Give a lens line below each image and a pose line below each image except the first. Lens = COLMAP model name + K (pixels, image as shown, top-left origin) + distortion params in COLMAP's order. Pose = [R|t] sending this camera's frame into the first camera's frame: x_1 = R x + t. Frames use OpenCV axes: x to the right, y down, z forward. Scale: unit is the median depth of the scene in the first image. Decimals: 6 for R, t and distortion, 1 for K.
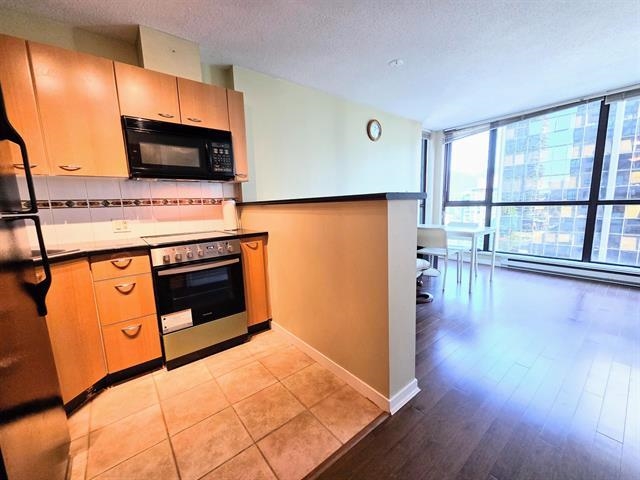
lens RADIAL K [[263.5, 0, 323.4], [0, 263.5, 238.3], [0, 0, 1]] dist [0.014234, -0.000363]
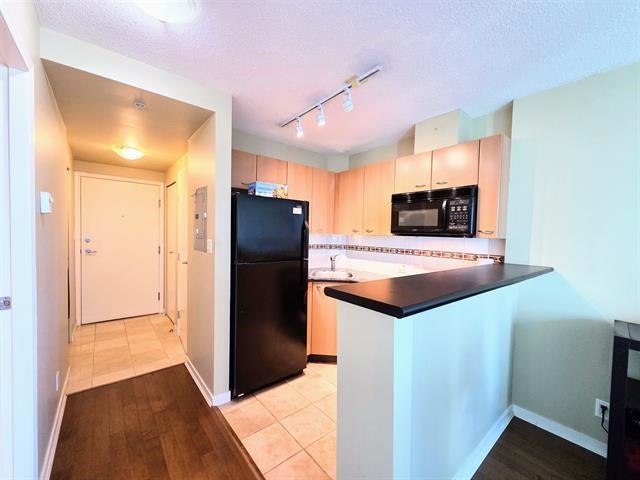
lens RADIAL K [[263.5, 0, 323.4], [0, 263.5, 238.3], [0, 0, 1]] dist [0.014234, -0.000363]
pose [[0.015615, 0.057866, -0.998202, 0.656905], [-0.151564, 0.986925, 0.054841, -0.232472], [0.988324, 0.150436, 0.024182, 0.589341]]
